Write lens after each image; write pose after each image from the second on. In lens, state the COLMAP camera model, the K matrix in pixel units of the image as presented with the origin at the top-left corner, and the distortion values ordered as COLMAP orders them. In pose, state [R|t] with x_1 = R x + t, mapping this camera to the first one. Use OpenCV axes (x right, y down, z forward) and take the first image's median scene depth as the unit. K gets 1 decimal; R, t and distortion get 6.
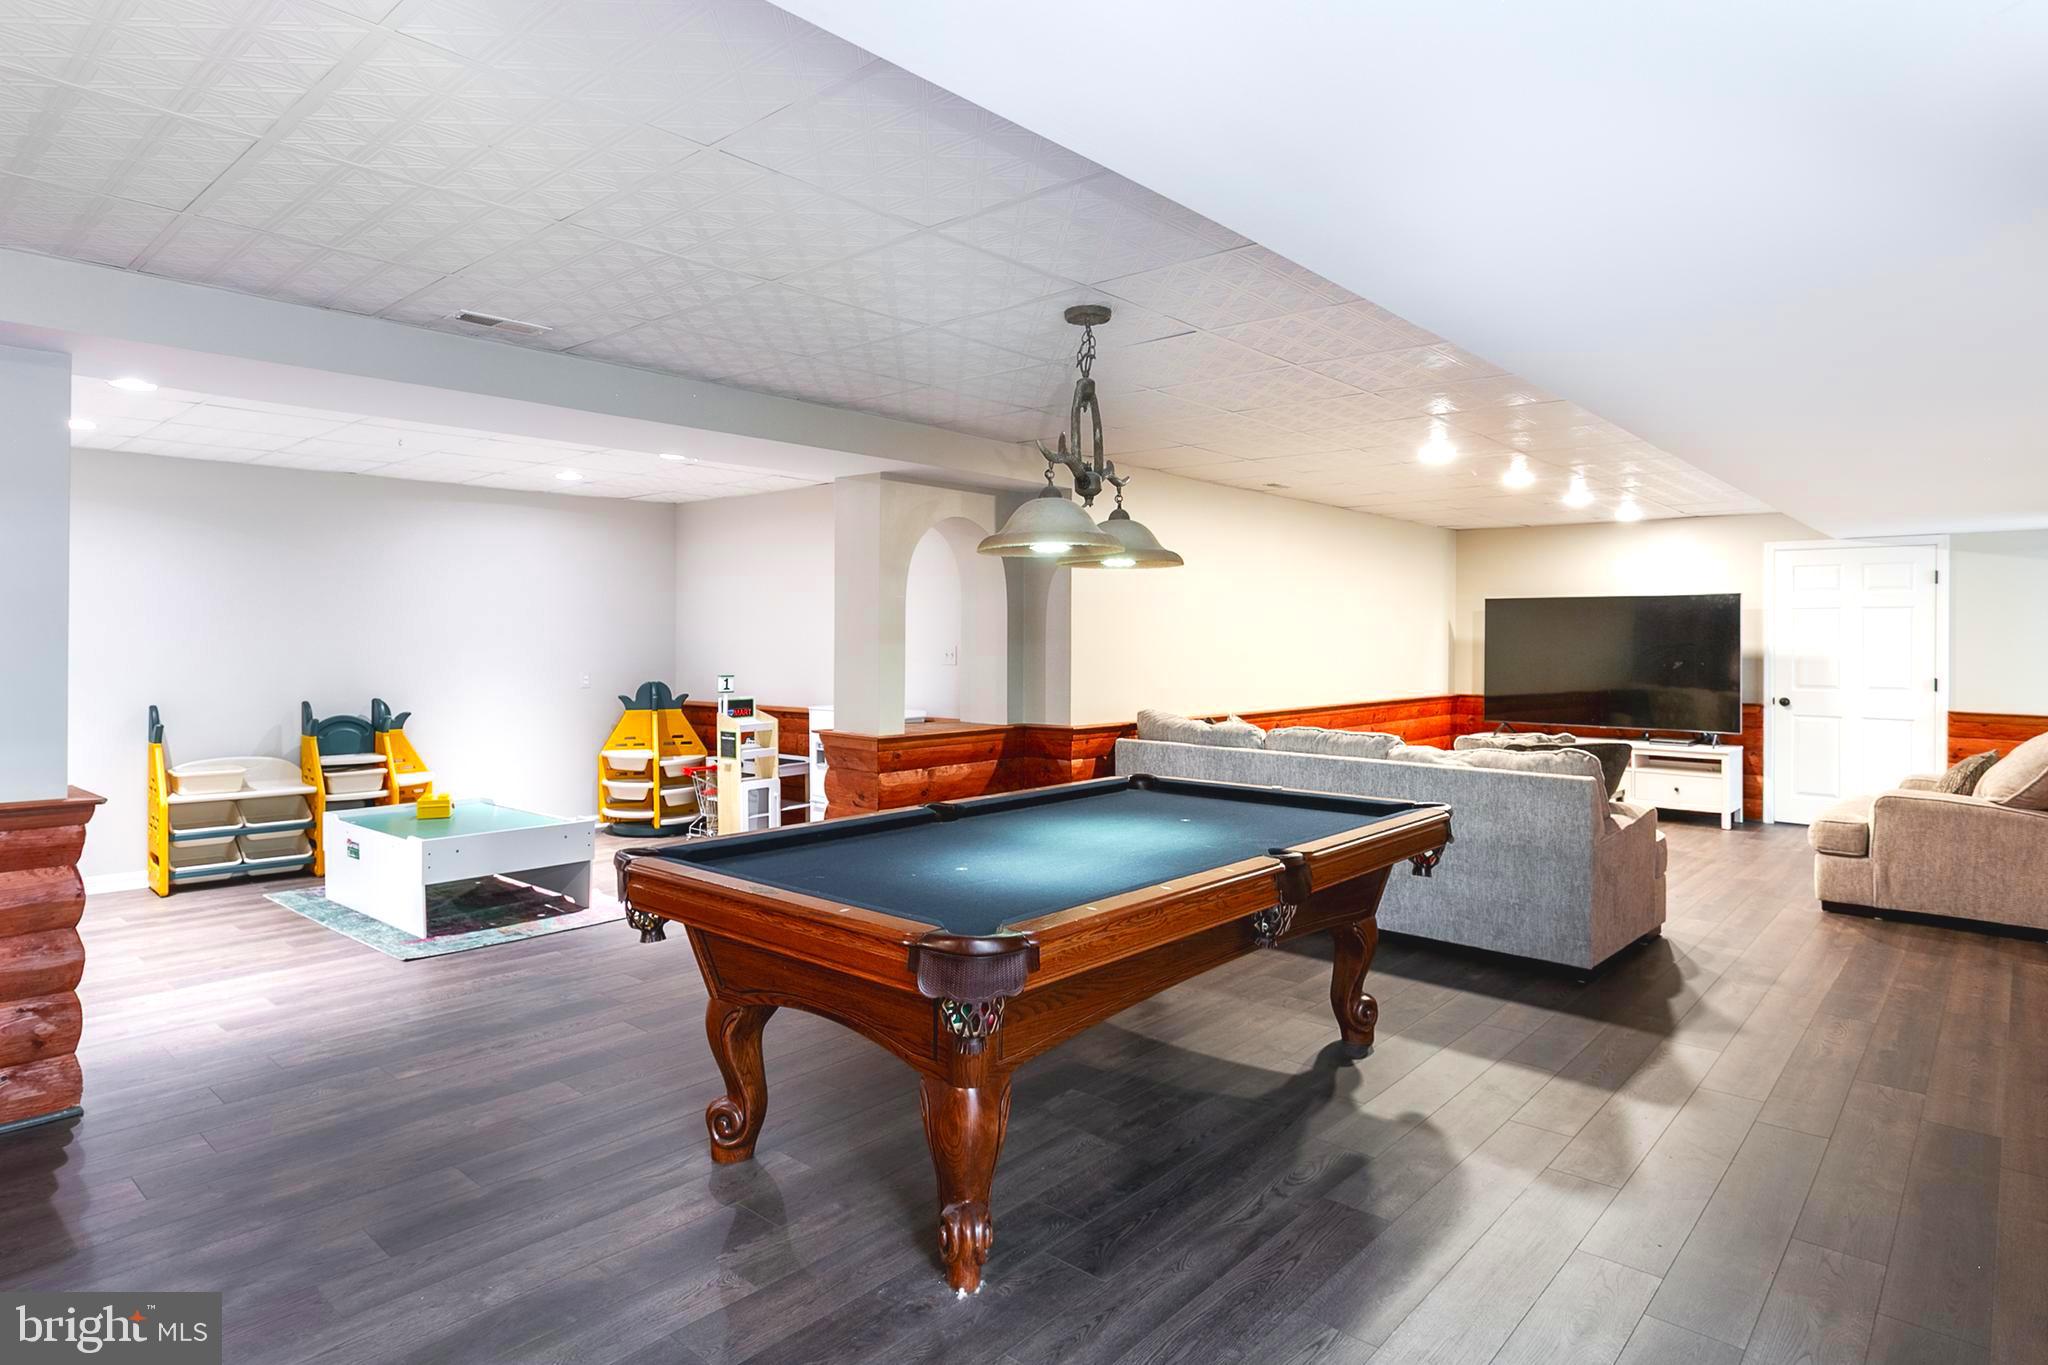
lens RADIAL K [[1149.9, 0, 1019.4], [0, 1149.9, 639.3], [0, 0, 1]] dist [0.001933, 0.000068]
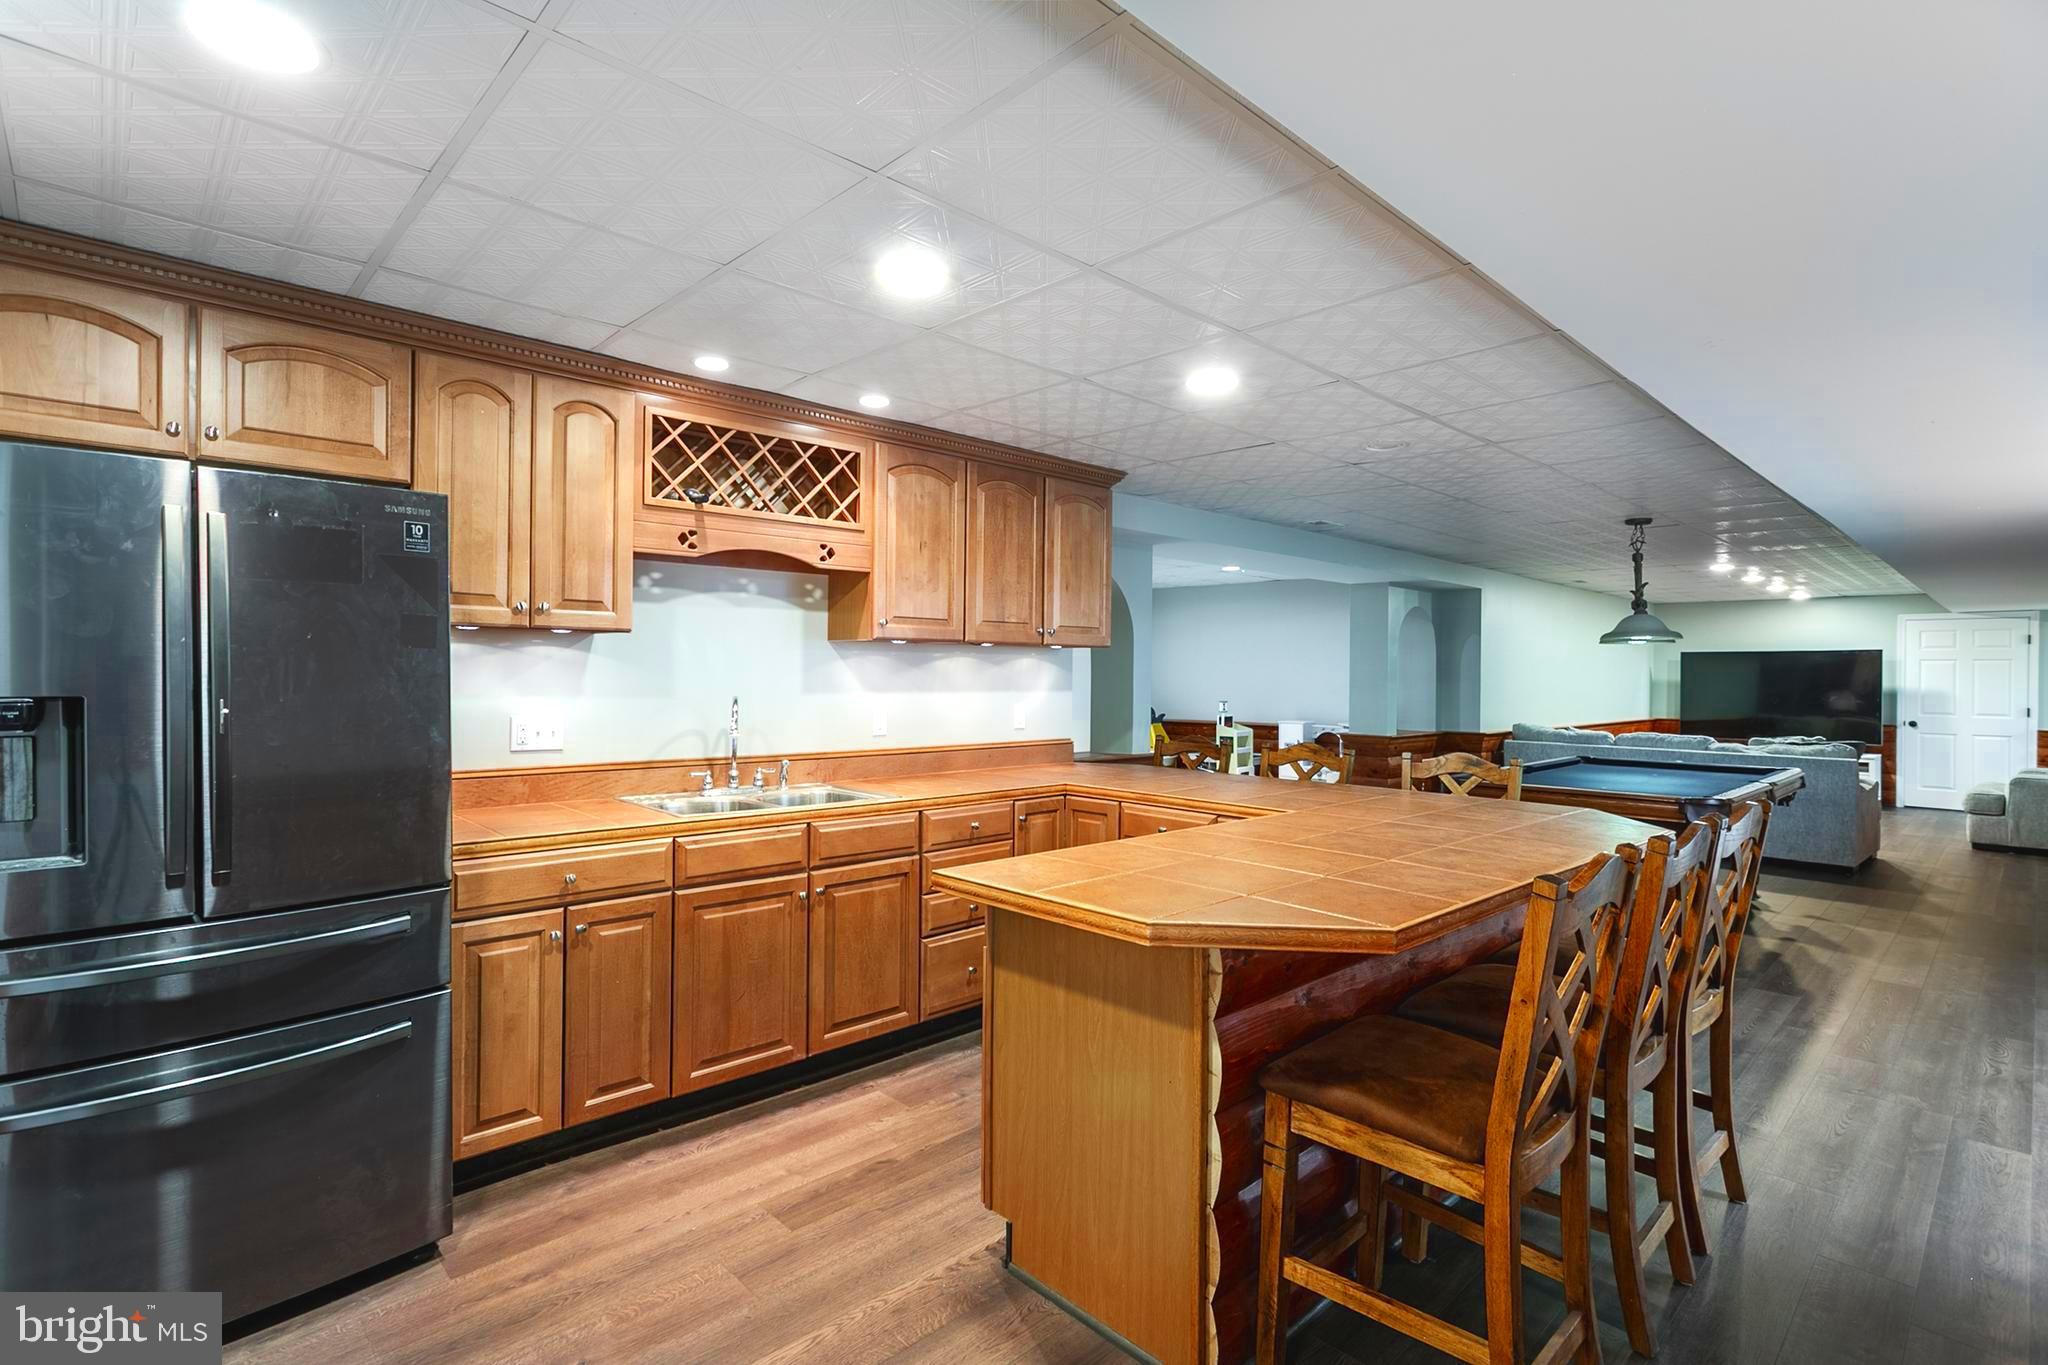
lens RADIAL K [[973.5, 0, 1024.0], [0, 973.5, 682.5], [0, 0, 1]] dist [-0.002205, -0.000272]
pose [[0.996307, 0.003073, -0.085803, -0.416103], [-0.002753, 0.999989, 0.003843, -0.000042], [0.085814, -0.003593, 0.996305, -0.383535]]
